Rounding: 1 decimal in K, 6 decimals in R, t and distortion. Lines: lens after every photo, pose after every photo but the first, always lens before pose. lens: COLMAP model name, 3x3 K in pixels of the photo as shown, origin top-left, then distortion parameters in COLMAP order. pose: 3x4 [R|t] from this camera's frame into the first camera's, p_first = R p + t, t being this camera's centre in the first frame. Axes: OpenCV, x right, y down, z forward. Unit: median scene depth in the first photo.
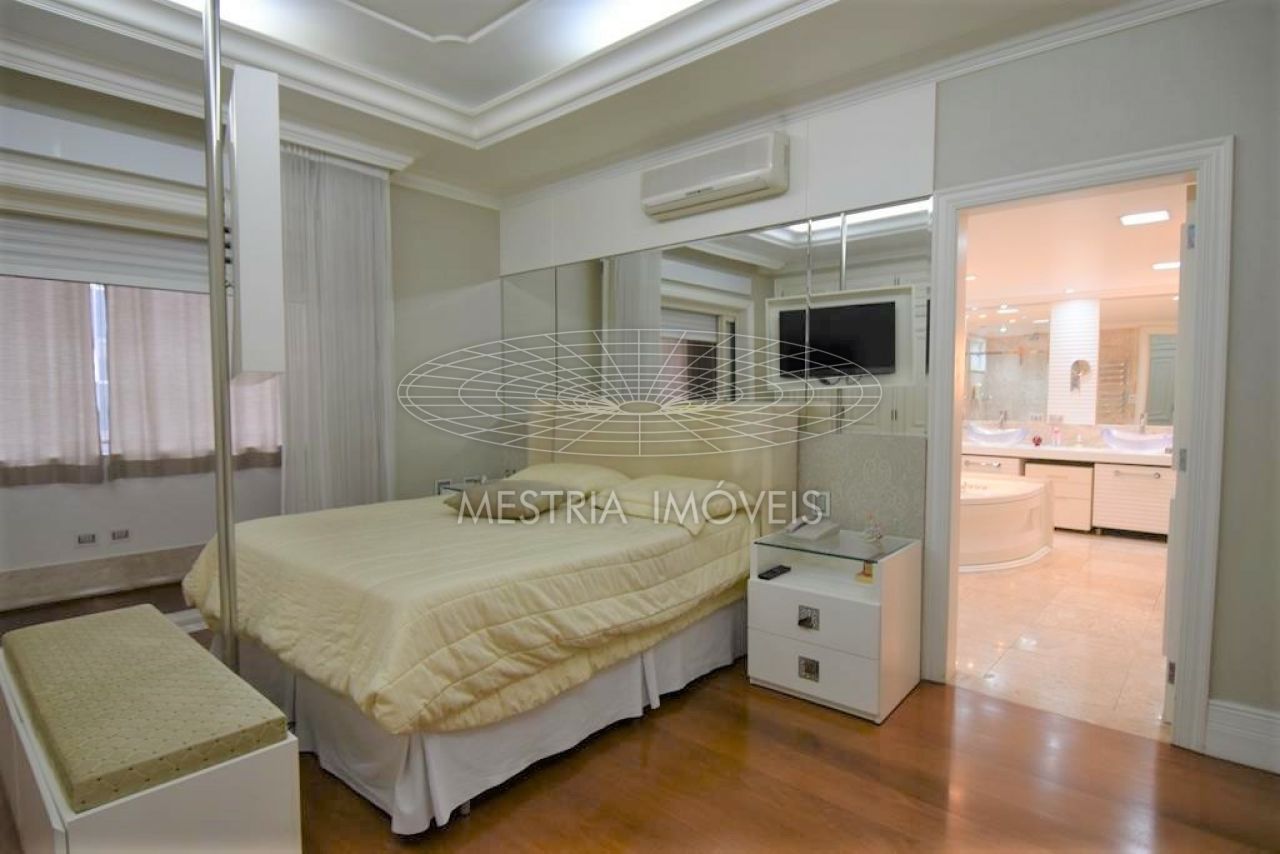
lens RADIAL K [[668.1, 0, 631.4], [0, 668.1, 427.5], [0, 0, 1]] dist [-0.006654, -0.002391]
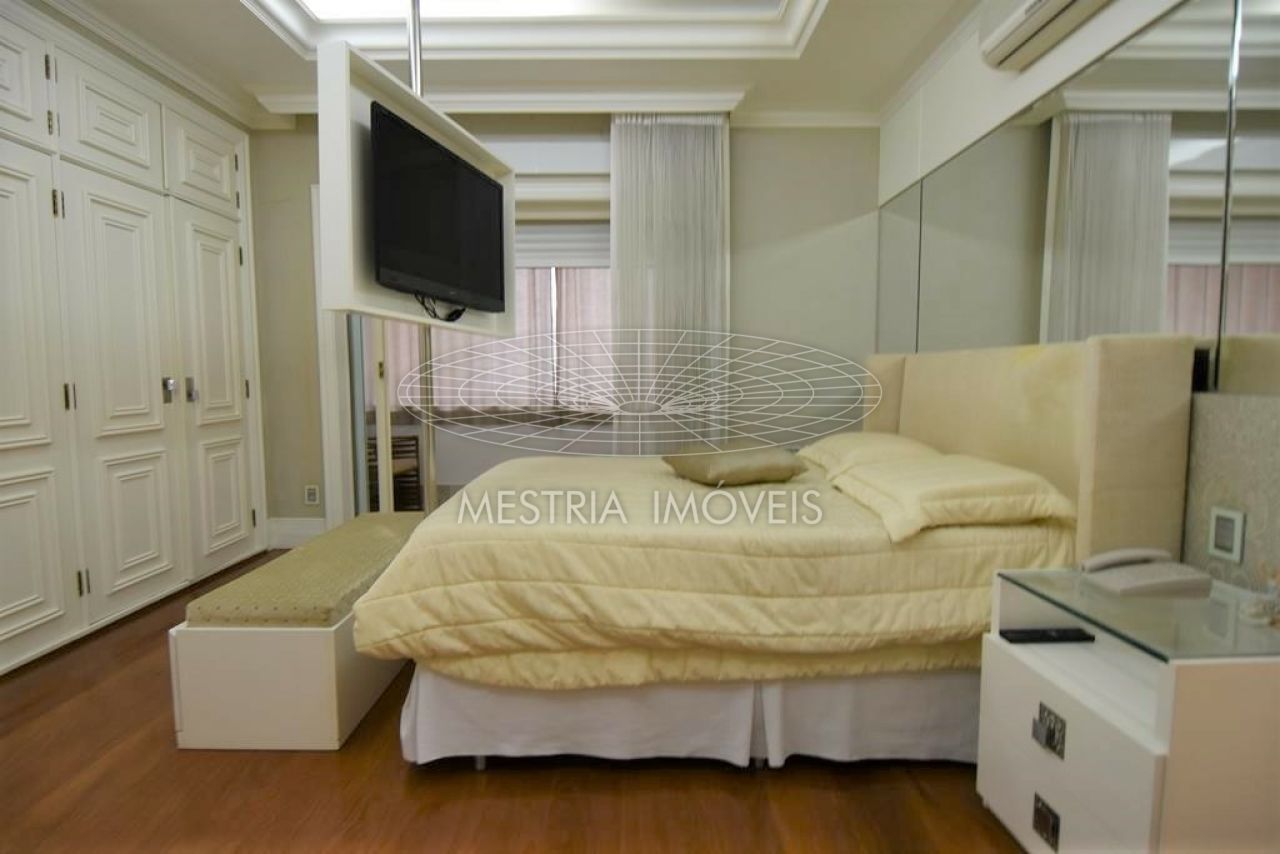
lens RADIAL K [[668.1, 0, 633.9], [0, 668.1, 429.0], [0, 0, 1]] dist [-0.006654, -0.002391]
pose [[0.653332, 0.058471, -0.754810, 0.497855], [-0.034352, 0.998276, 0.047597, 0.036896], [0.756292, -0.005168, 0.654214, 0.467507]]
